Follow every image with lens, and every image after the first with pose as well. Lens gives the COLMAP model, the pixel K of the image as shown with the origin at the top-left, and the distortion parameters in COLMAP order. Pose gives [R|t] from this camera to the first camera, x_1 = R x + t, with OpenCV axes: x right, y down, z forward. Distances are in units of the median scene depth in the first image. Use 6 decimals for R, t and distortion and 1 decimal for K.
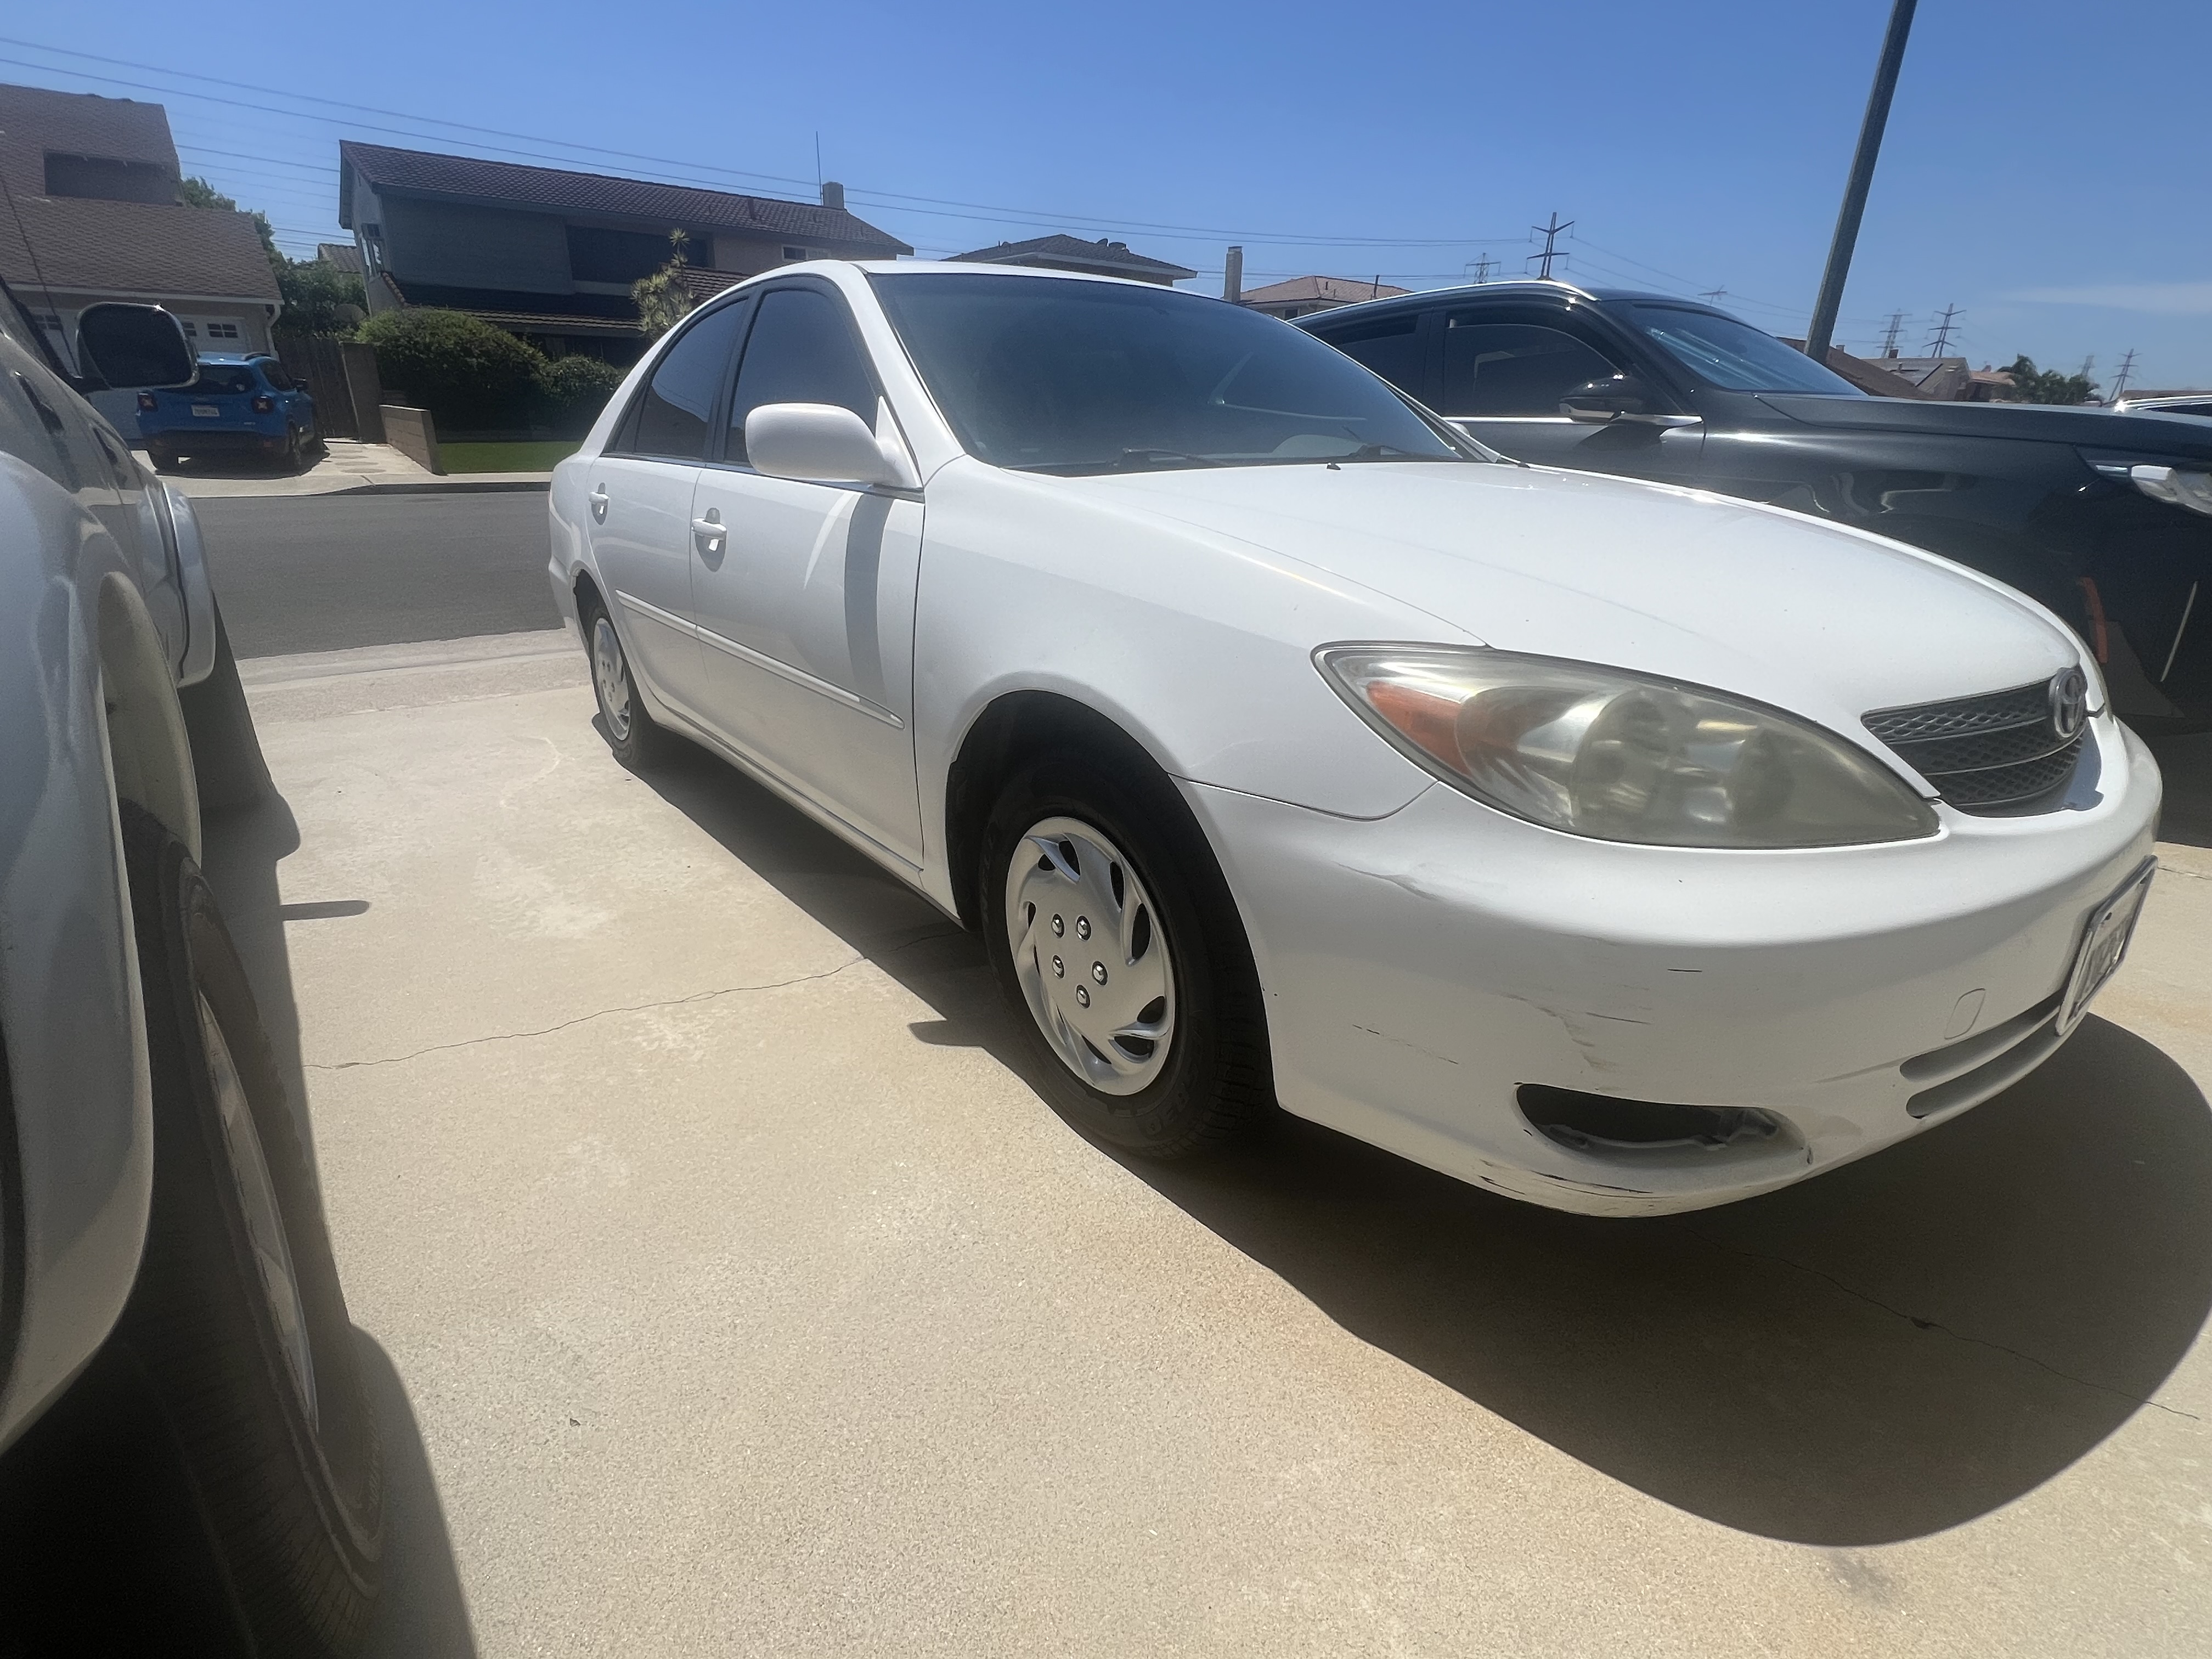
lens RADIAL K [[1044.7, 0, 1099.9], [0, 1044.7, 829.0], [0, 0, 1]] dist [-0.006193, -0.000989]
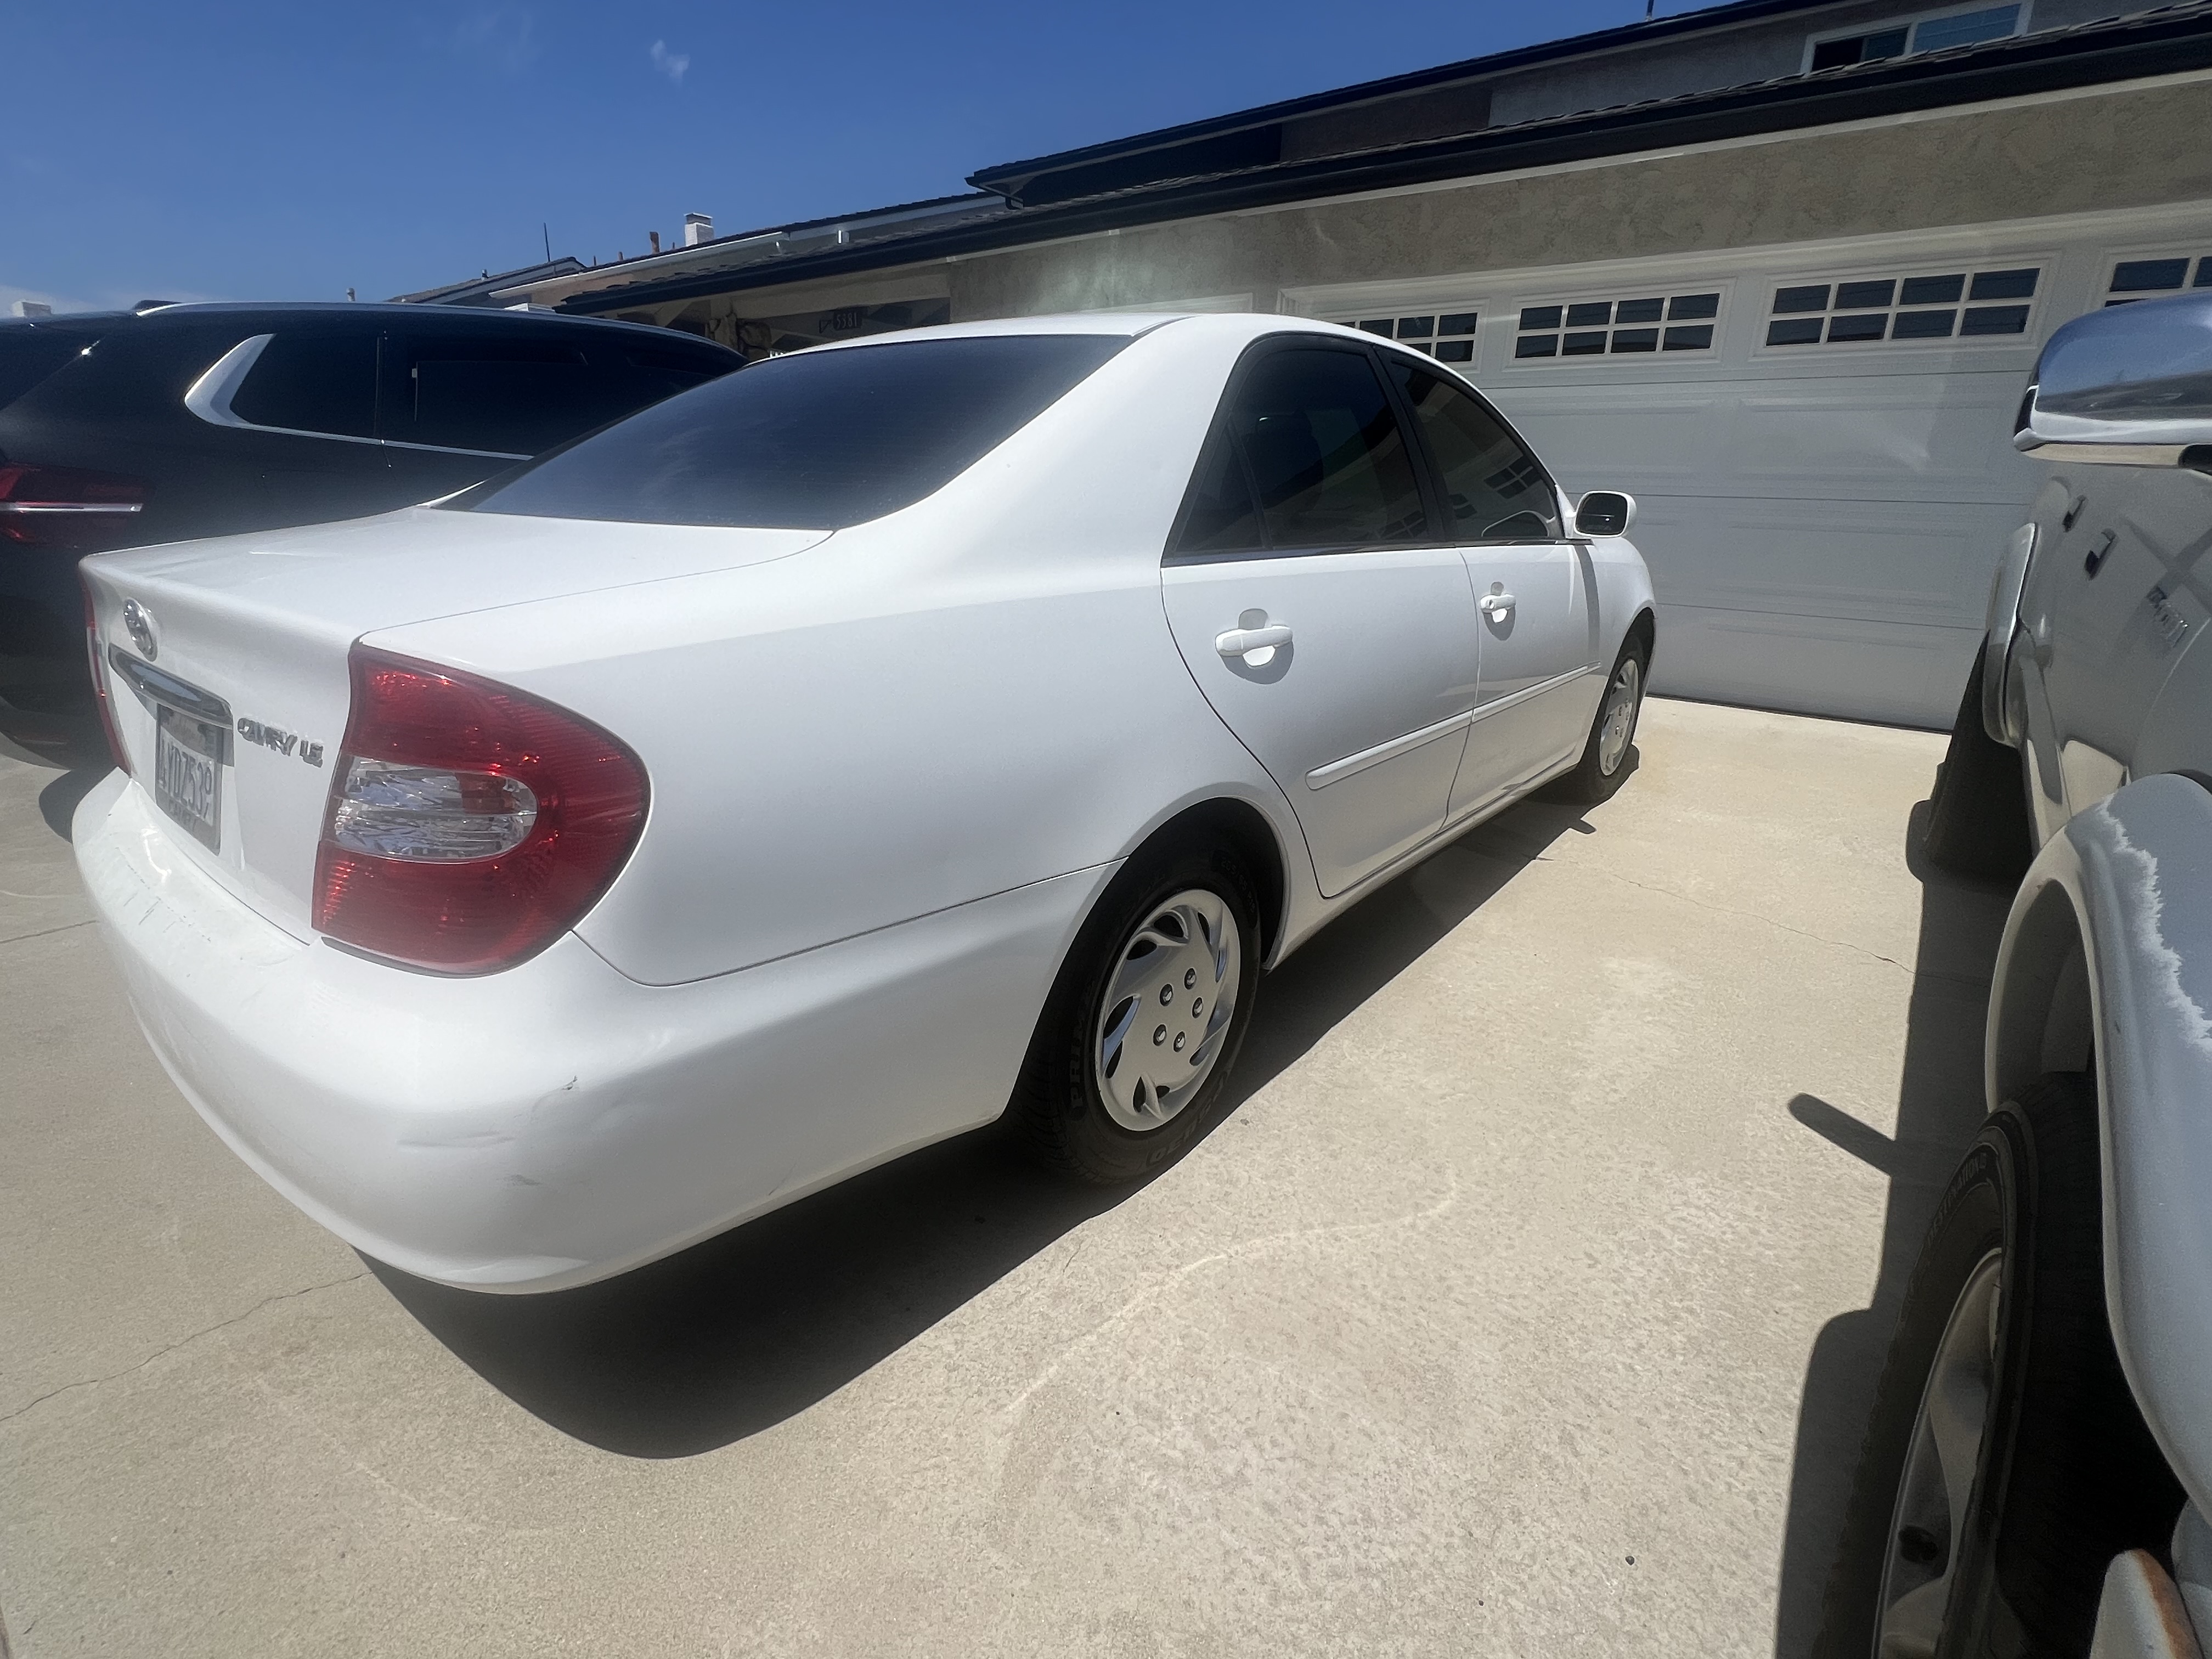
lens RADIAL K [[1044.7, 0, 1095.5], [0, 1044.7, 833.0], [0, 0, 1]] dist [-0.006193, -0.000989]
pose [[-0.221837, -0.323022, 0.920024, -1.228590], [0.323173, 0.865848, 0.381924, -0.575147], [-0.919972, 0.382052, -0.087686, 1.451215]]
